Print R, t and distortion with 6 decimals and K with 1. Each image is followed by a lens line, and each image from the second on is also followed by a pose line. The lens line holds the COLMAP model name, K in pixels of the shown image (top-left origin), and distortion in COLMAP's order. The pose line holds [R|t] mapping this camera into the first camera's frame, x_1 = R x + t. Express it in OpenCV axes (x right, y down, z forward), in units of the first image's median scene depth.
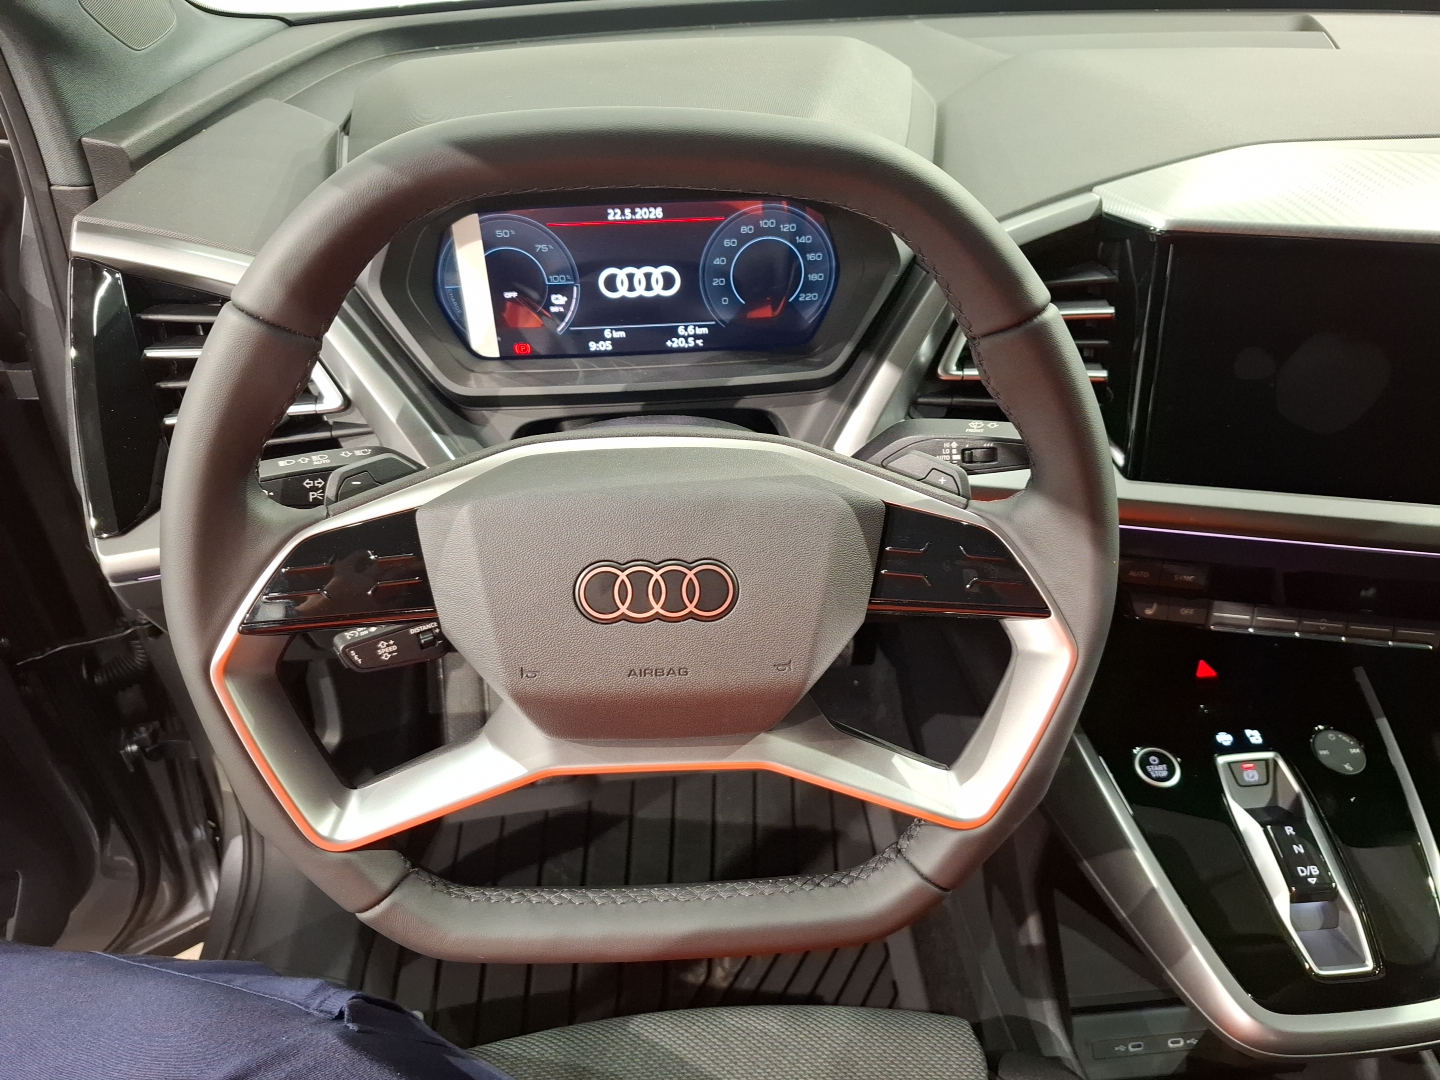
lens RADIAL K [[1009.9, 0, 720.0], [0, 1009.9, 540.0], [0, 0, 1]] dist [0.124907, -0.189413]
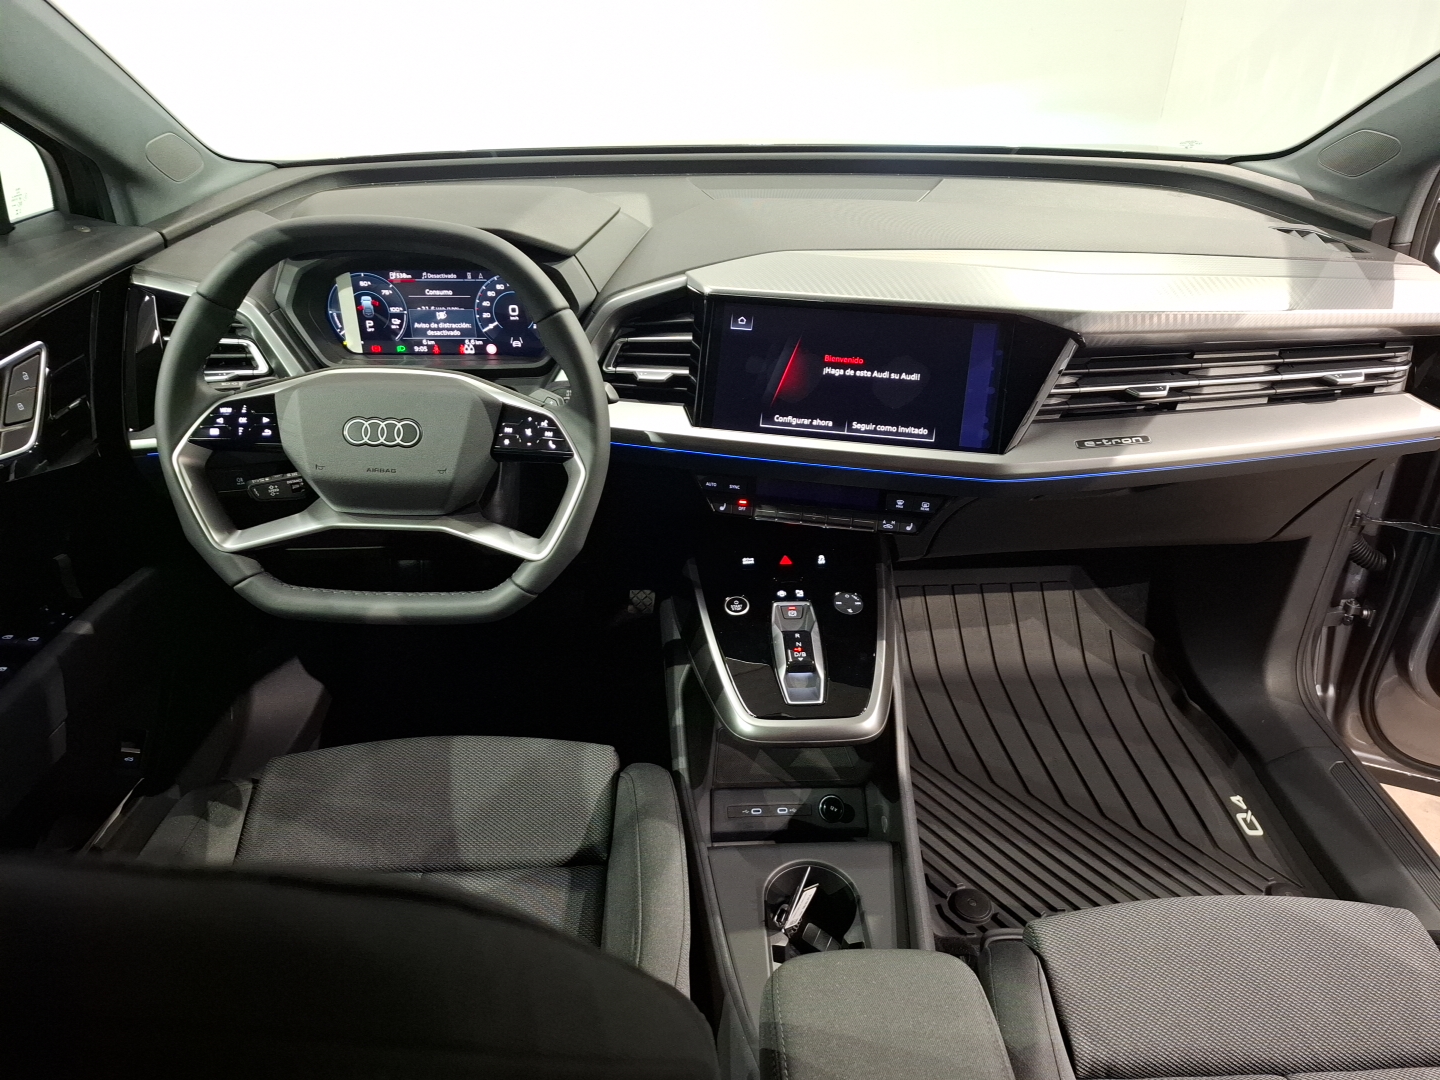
lens RADIAL K [[1009.9, 0, 720.0], [0, 1009.9, 540.0], [0, 0, 1]] dist [0.124907, -0.189413]
pose [[0.998979, 0.035930, -0.027387, 0.469202], [-0.038725, 0.993232, -0.109499, 0.317402], [0.023267, 0.110448, 0.993610, -0.725676]]
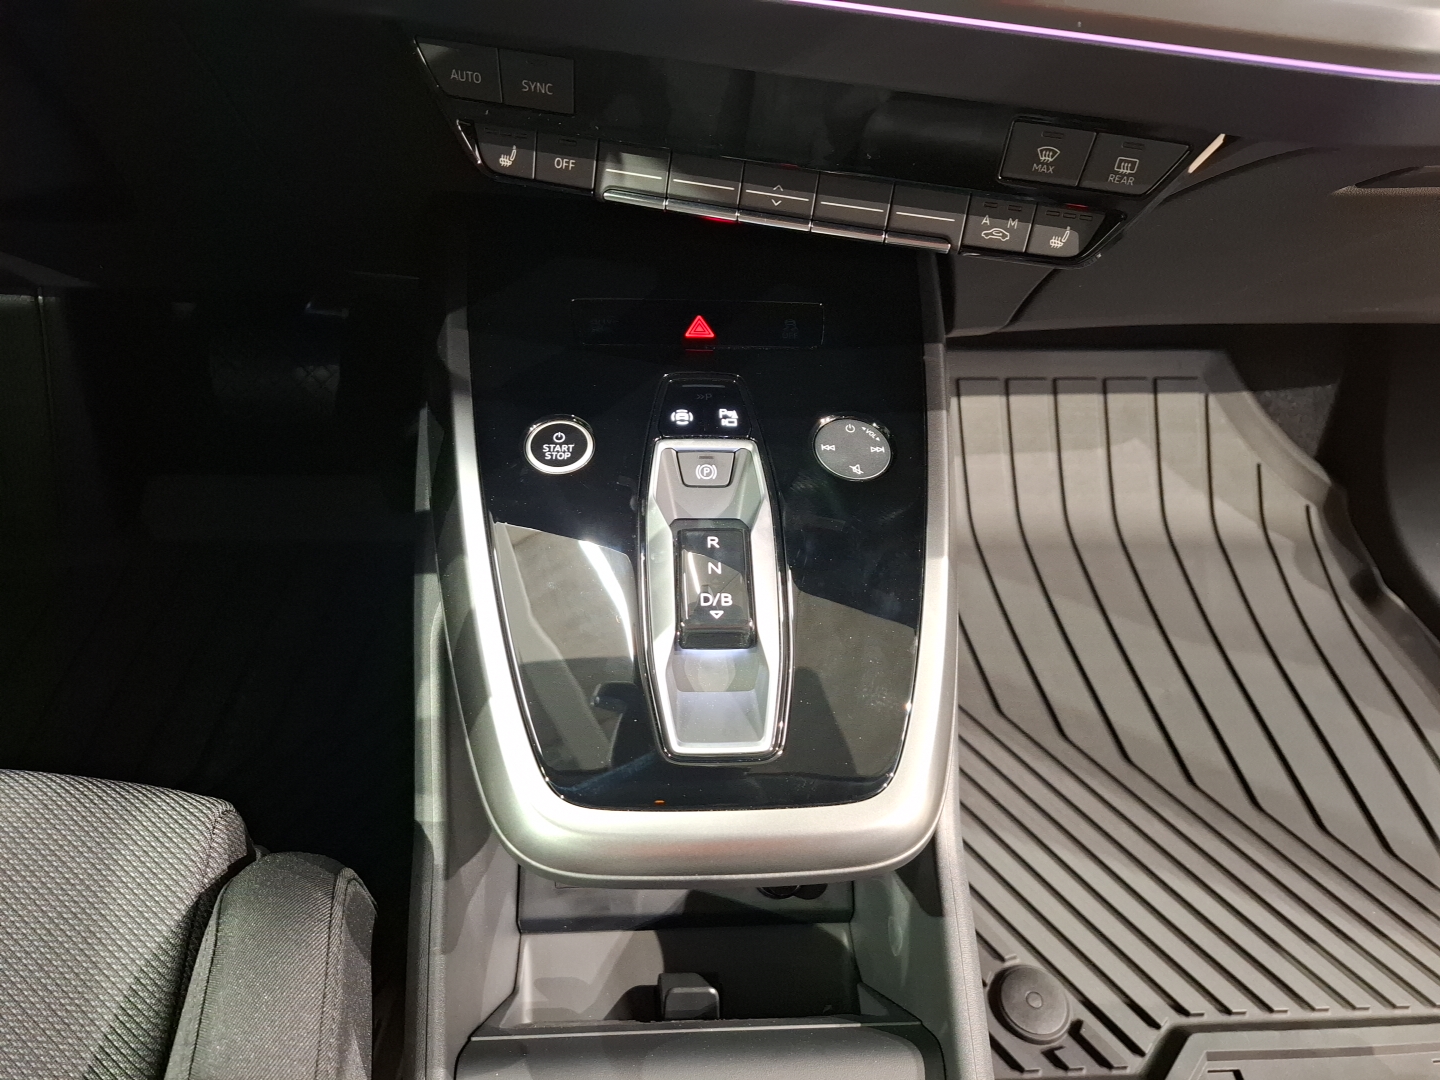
lens RADIAL K [[1009.9, 0, 720.0], [0, 1009.9, 540.0], [0, 0, 1]] dist [0.124907, -0.189413]
pose [[0.997099, 0.071302, 0.026626, 0.547292], [-0.073959, 0.990287, 0.117735, 0.209880], [-0.017972, -0.119363, 0.992688, 0.387356]]
